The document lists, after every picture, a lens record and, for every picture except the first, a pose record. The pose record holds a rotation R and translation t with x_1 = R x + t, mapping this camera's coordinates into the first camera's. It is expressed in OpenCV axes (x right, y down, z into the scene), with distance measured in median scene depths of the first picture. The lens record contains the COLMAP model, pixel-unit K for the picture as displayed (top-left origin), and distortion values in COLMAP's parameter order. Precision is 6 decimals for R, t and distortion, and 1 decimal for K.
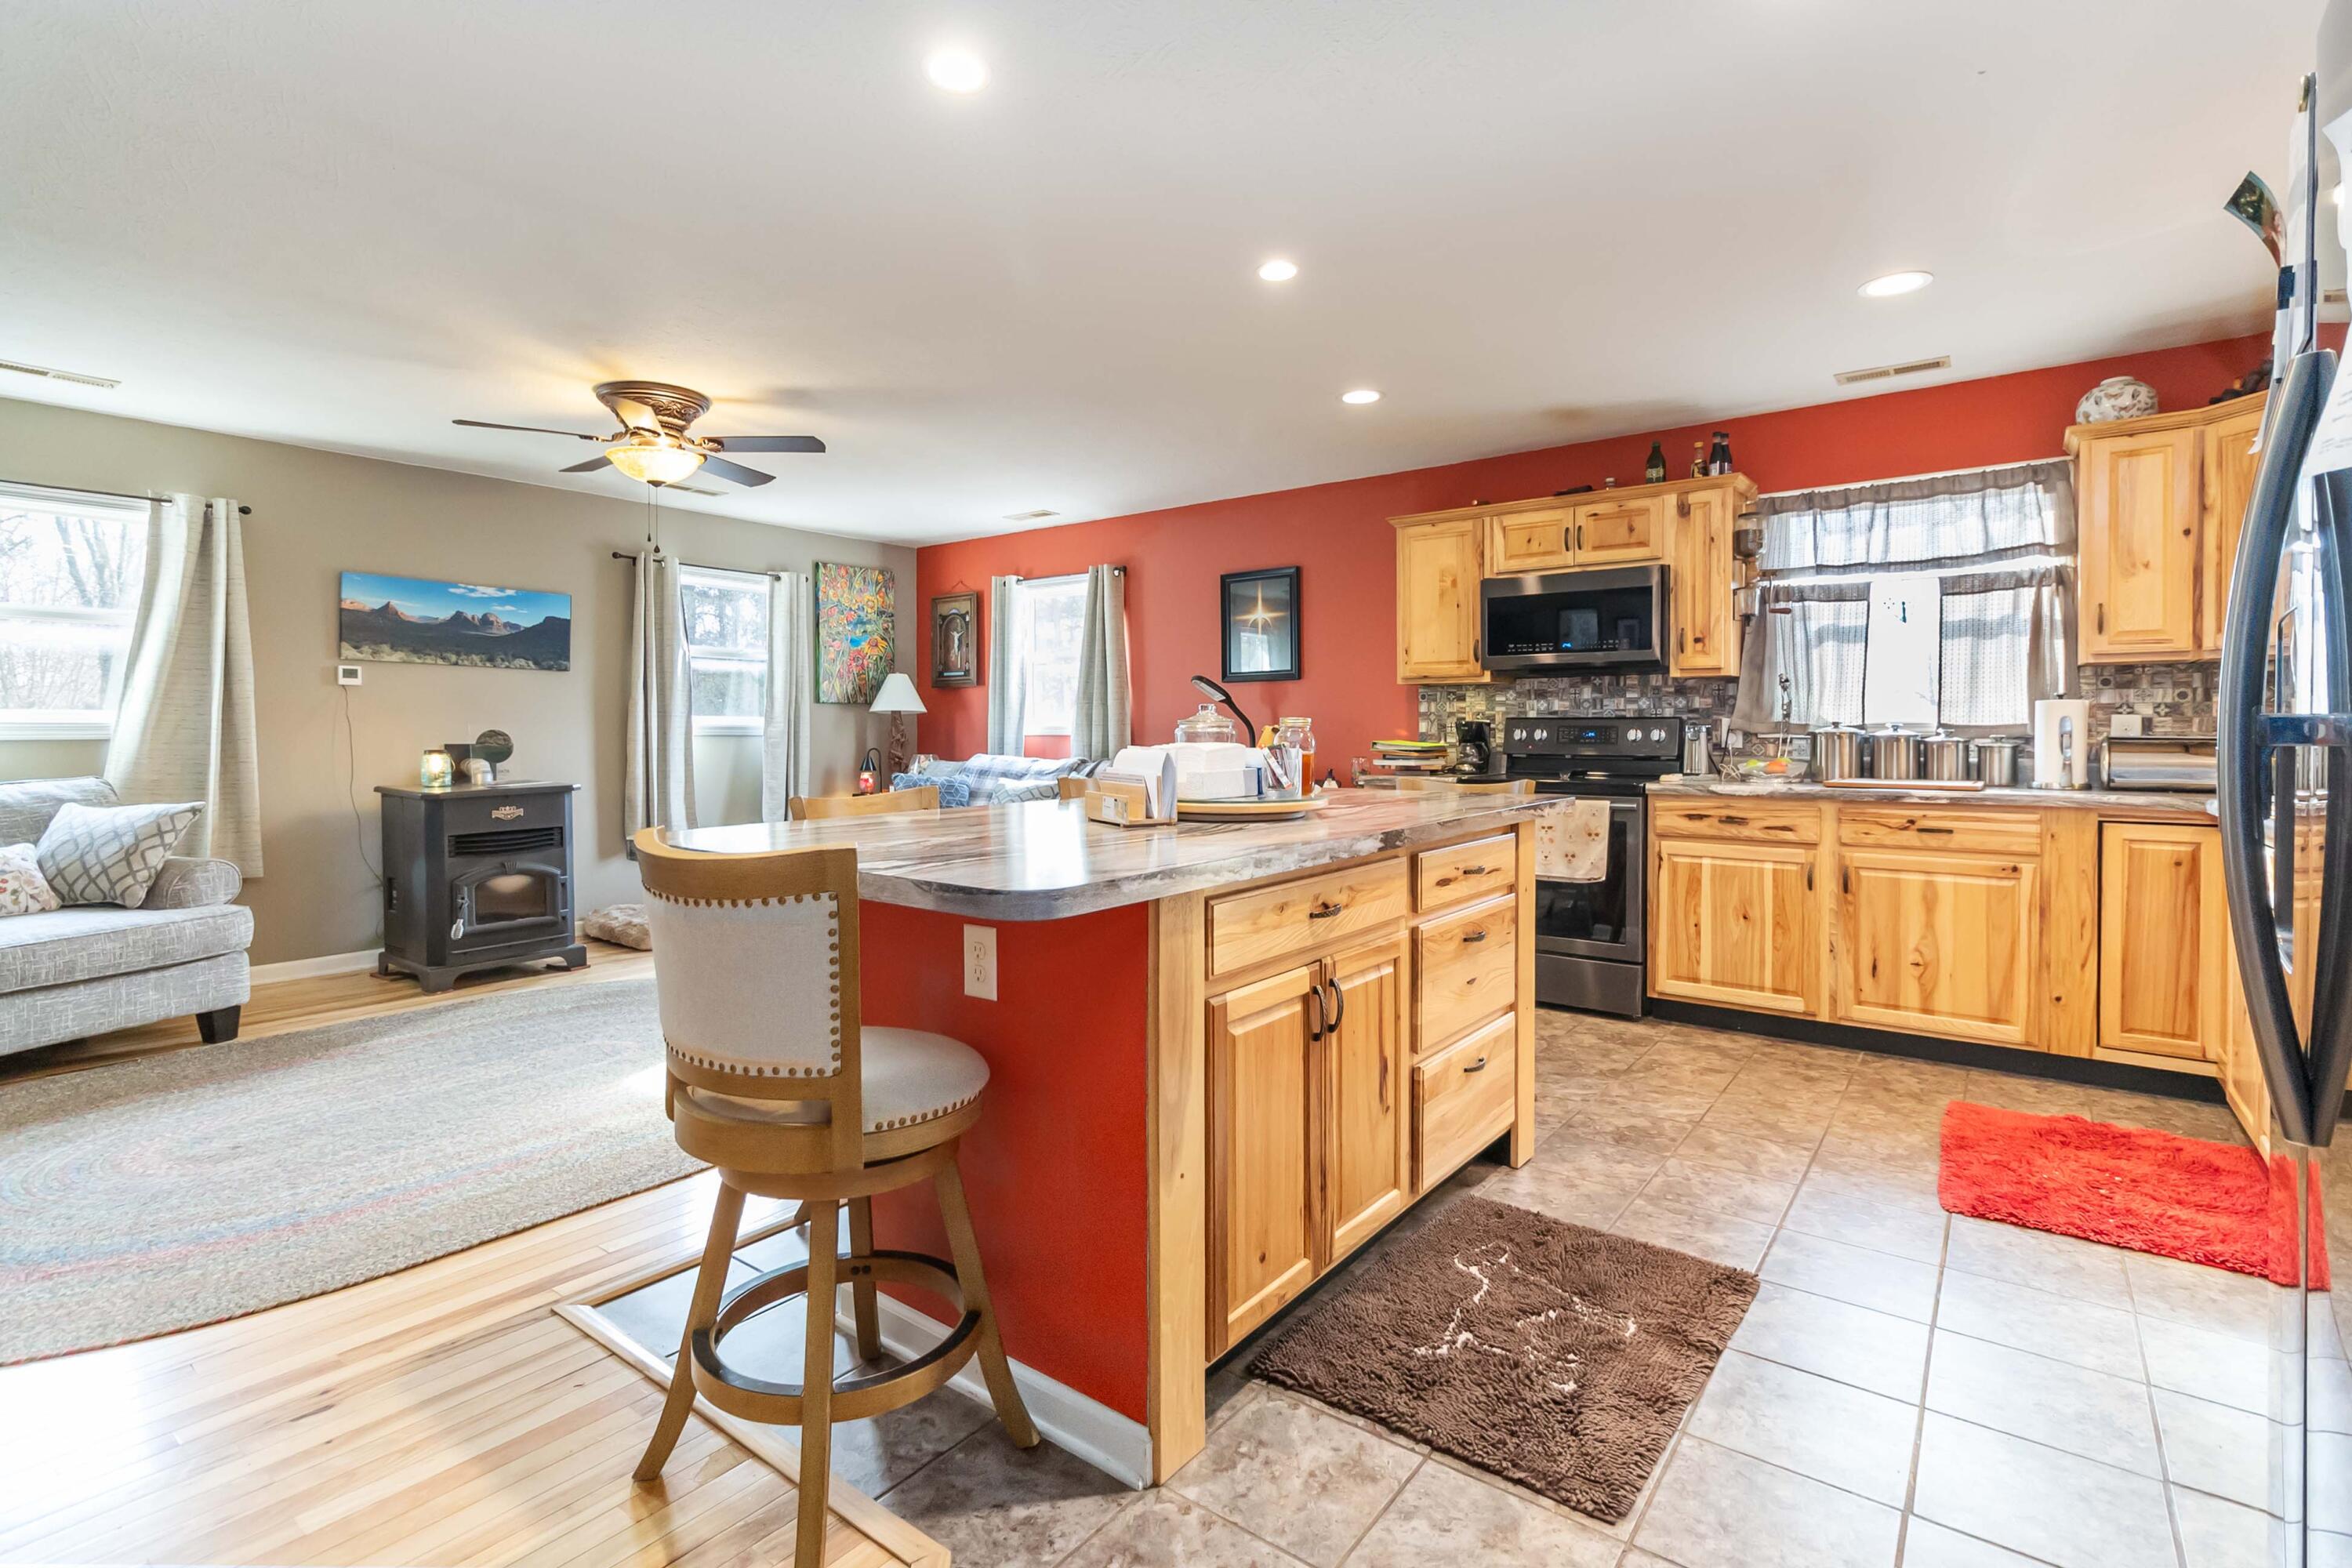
lens RADIAL K [[1085.4, 0, 1173.8], [0, 1085.4, 729.0], [0, 0, 1]] dist [0.001079, 0.000330]
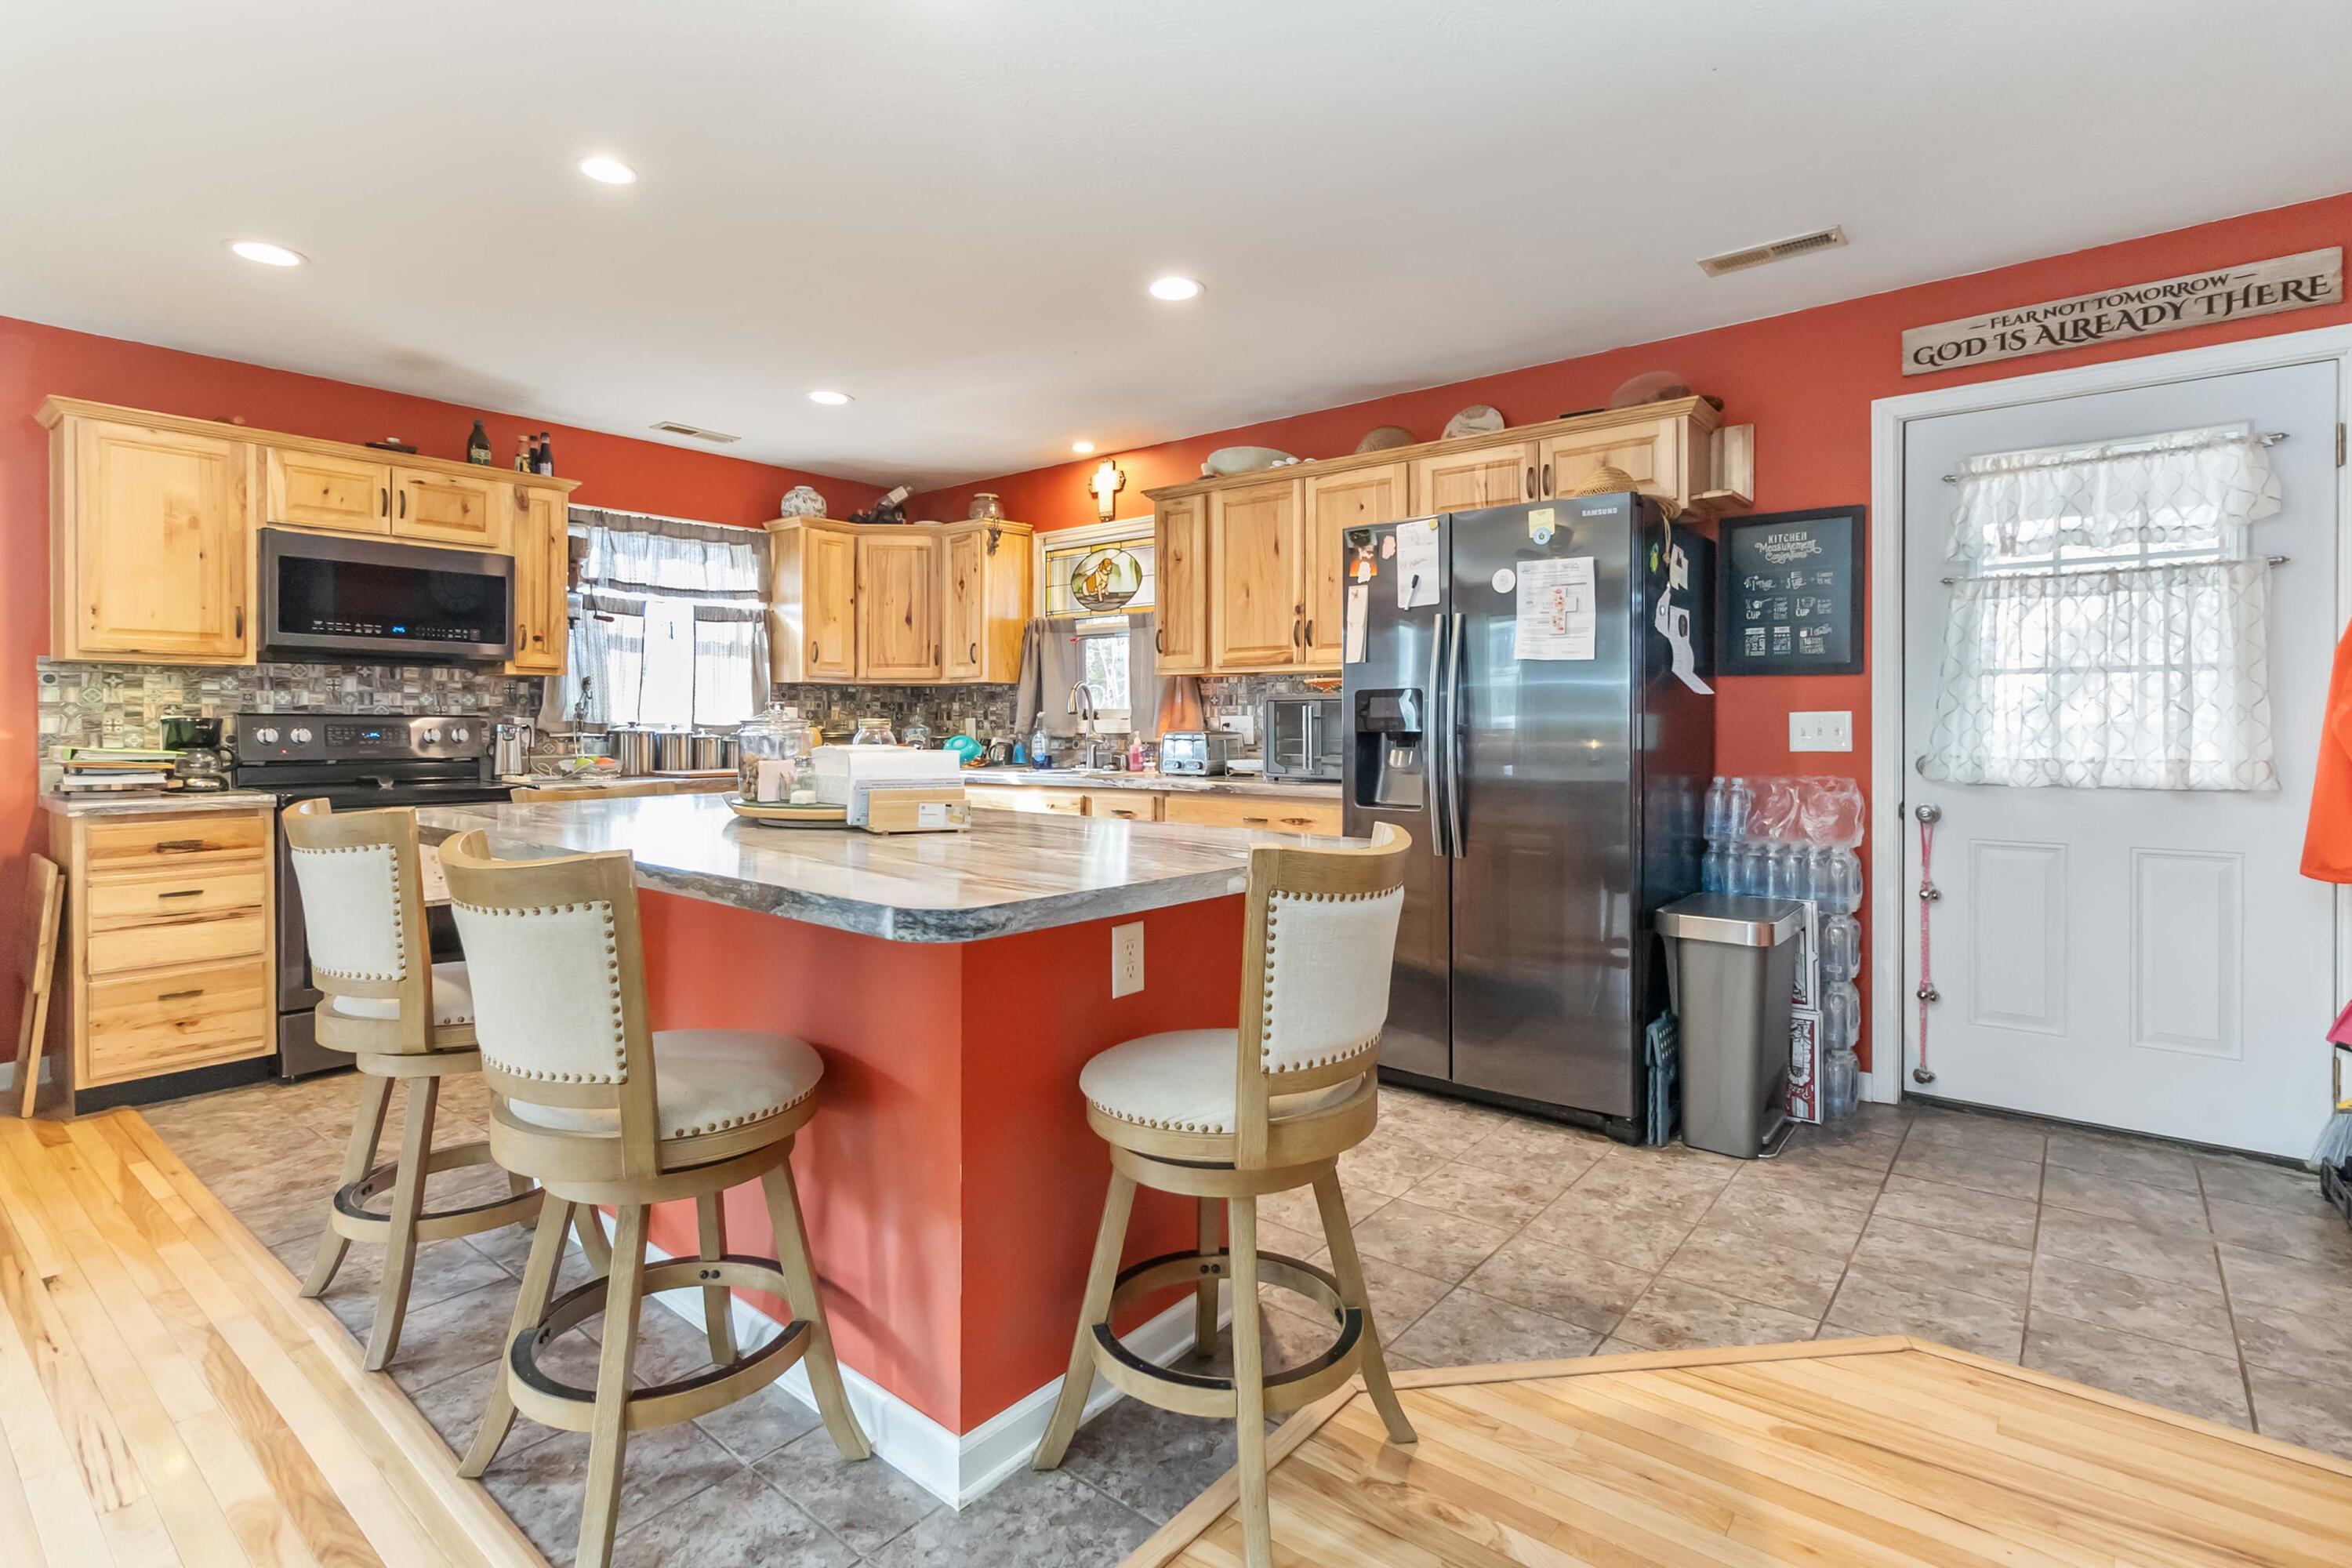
lens RADIAL K [[1130.7, 0, 1174.5], [0, 1130.7, 719.8], [0, 0, 1]] dist [0.002231, 0.000838]
pose [[0.033498, 0.005582, 0.999423, -0.527368], [-0.001831, 0.999983, -0.005523, -0.003070], [-0.999437, -0.001645, 0.033508, 0.385241]]
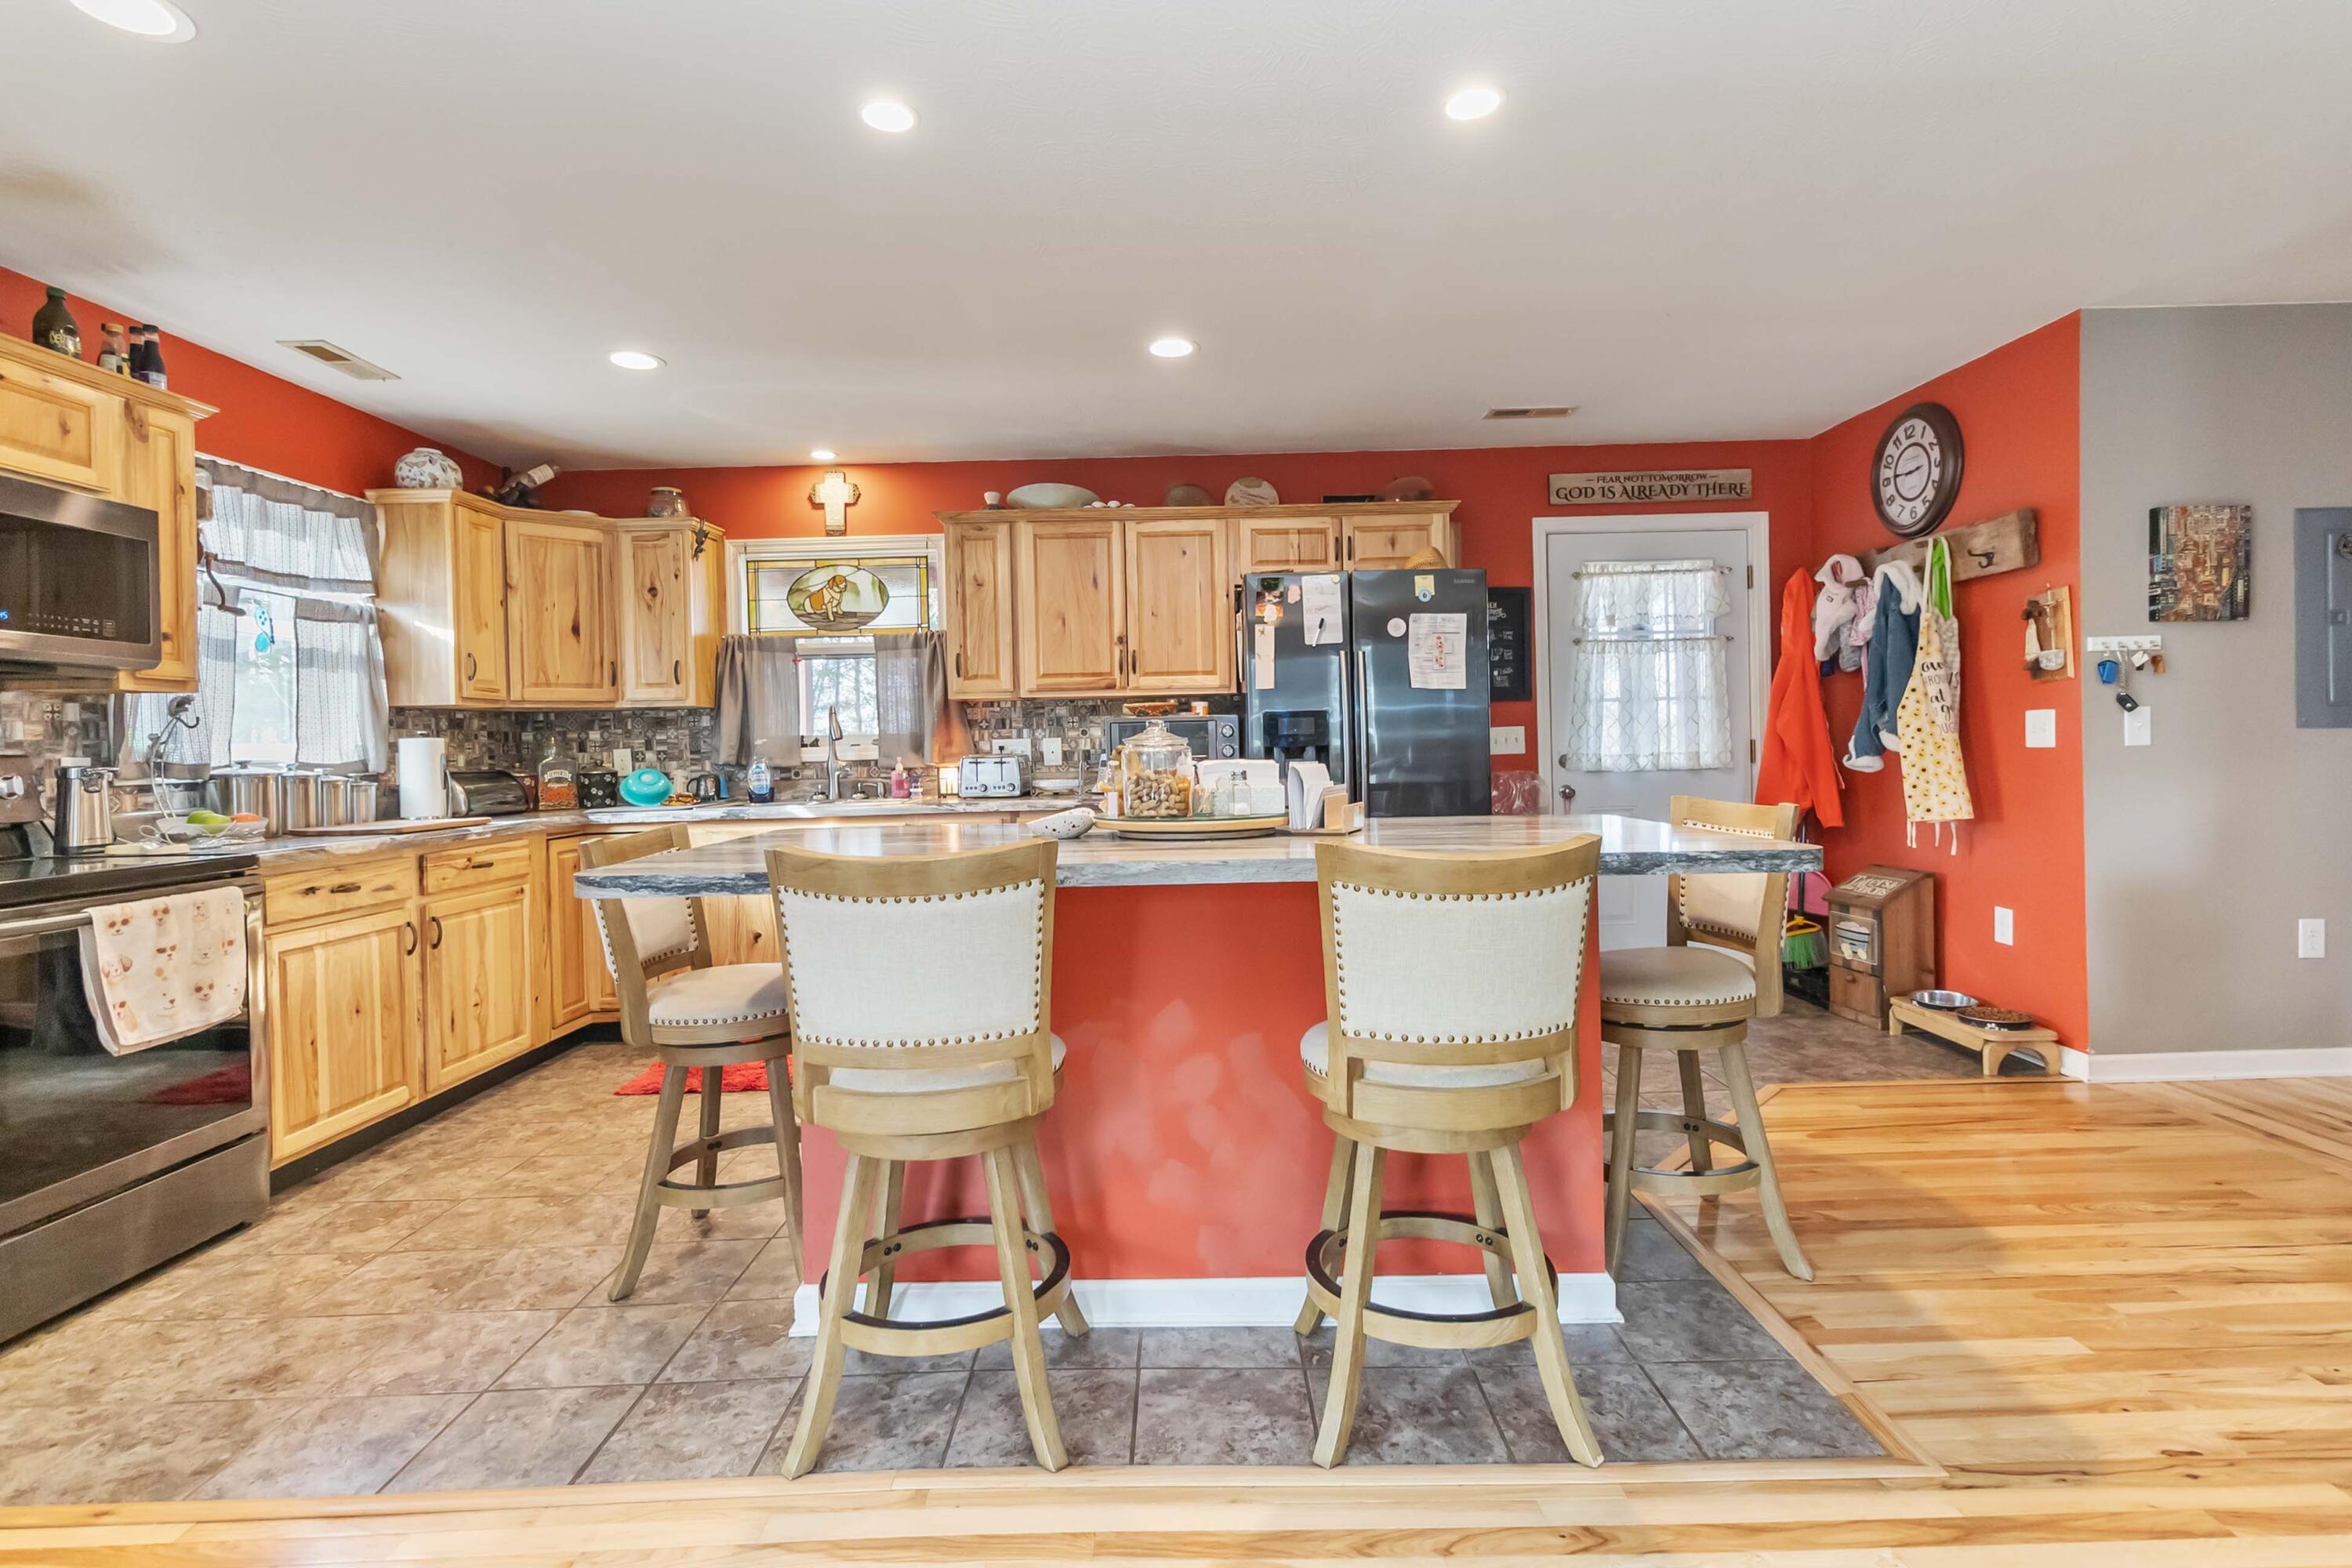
lens RADIAL K [[1129.2, 0, 1186.1], [0, 1129.2, 747.5], [0, 0, 1]] dist [0.001515, 0.000769]
pose [[-0.609128, 0.013771, 0.792952, -0.433452], [0.023120, 0.999733, 0.000398, -0.000838], [-0.792735, 0.018576, -0.609283, 0.927875]]
